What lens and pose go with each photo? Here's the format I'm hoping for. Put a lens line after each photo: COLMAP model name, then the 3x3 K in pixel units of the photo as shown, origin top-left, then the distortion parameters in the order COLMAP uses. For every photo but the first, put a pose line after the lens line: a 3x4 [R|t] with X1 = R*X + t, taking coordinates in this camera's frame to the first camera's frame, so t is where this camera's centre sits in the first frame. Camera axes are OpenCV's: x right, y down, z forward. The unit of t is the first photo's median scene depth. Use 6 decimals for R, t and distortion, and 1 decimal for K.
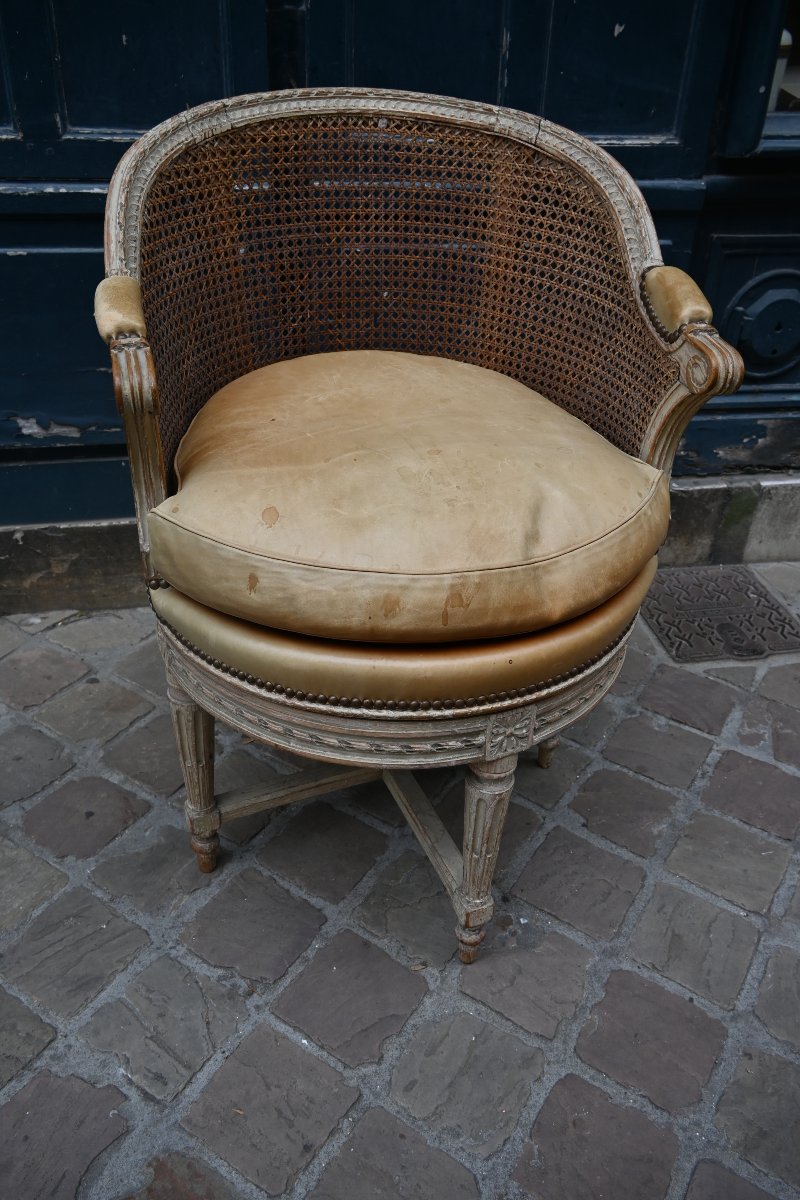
lens RADIAL K [[937.1, 0, 397.3], [0, 937.1, 599.3], [0, 0, 1]] dist [0.016696, -0.024659]
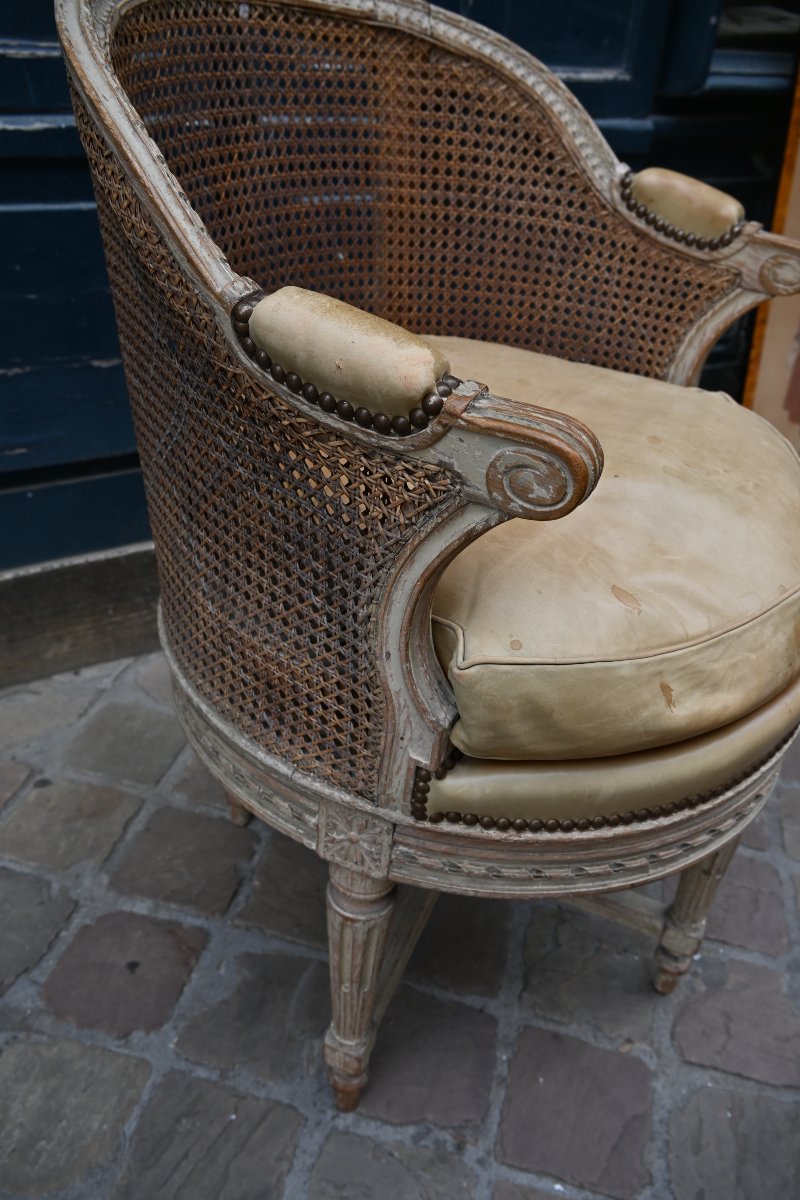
lens RADIAL K [[937.1, 0, 396.8], [0, 937.1, 599.3], [0, 0, 1]] dist [0.016696, -0.024659]
pose [[0.940664, -0.151289, 0.303748, -0.329510], [0.146325, 0.988460, 0.039181, -0.059975], [-0.306170, 0.007589, 0.951946, 0.236163]]
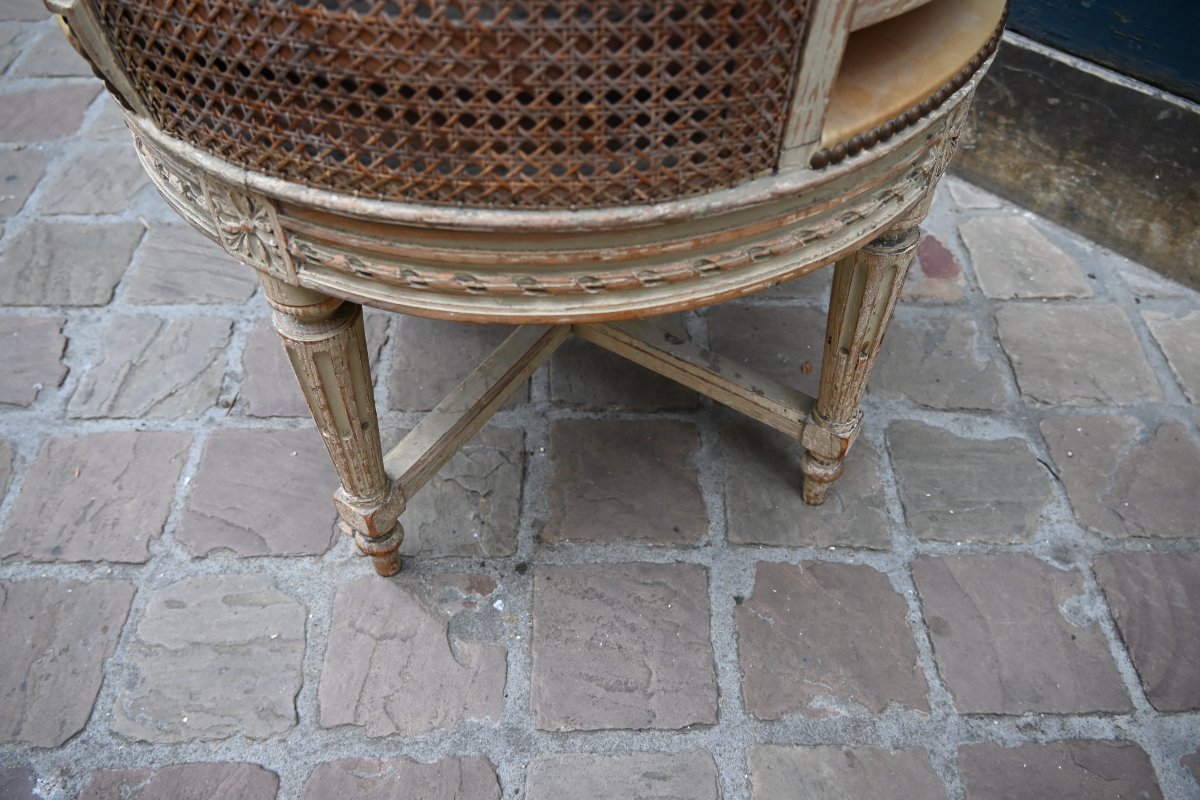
lens RADIAL K [[937.1, 0, 602.0], [0, 937.1, 397.6], [0, 0, 1]] dist [0.016696, -0.024659]
pose [[0.561504, 0.596891, -0.573092, 0.434304], [-0.444730, 0.801736, 0.399293, -0.053317], [0.697803, 0.030666, 0.715633, 0.562477]]
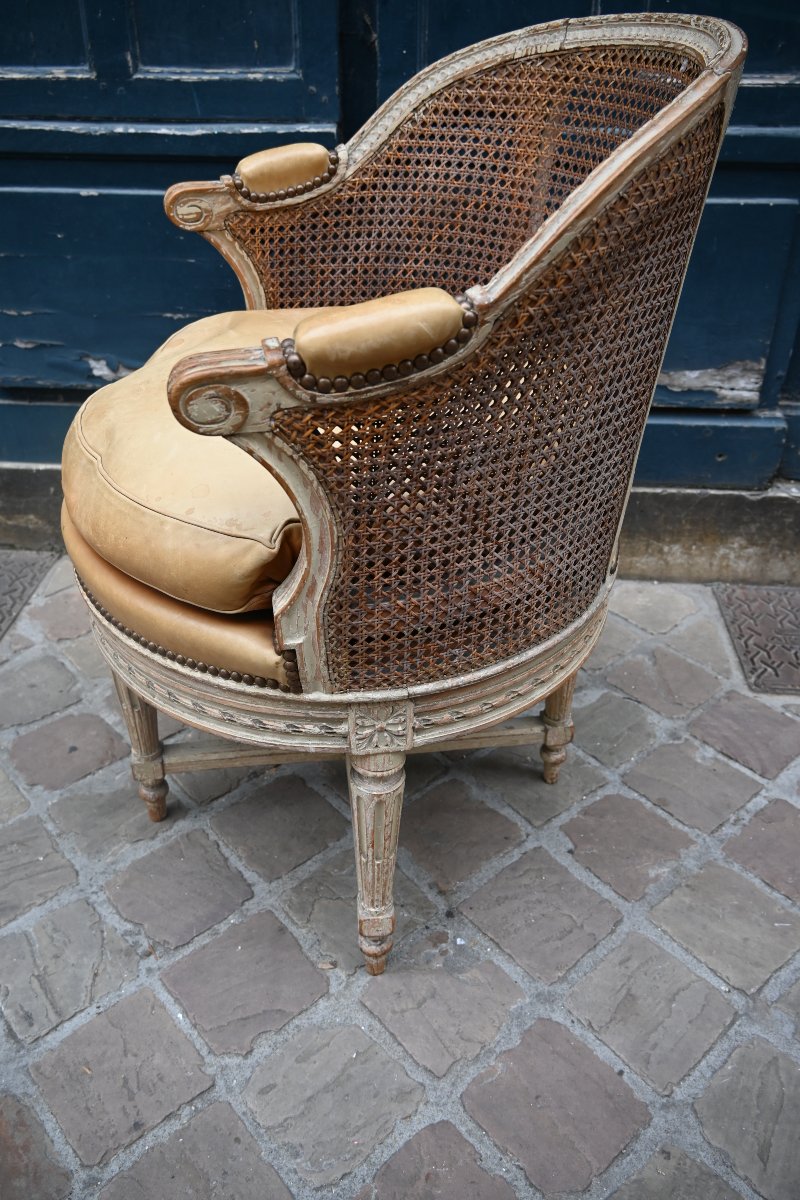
lens RADIAL K [[937.1, 0, 397.7], [0, 937.1, 599.3], [0, 0, 1]] dist [0.016696, -0.024659]
pose [[0.963369, 0.121375, -0.239143, 0.239757], [-0.121230, 0.992505, 0.015374, 0.012940], [0.239216, 0.014181, 0.970863, 0.110526]]
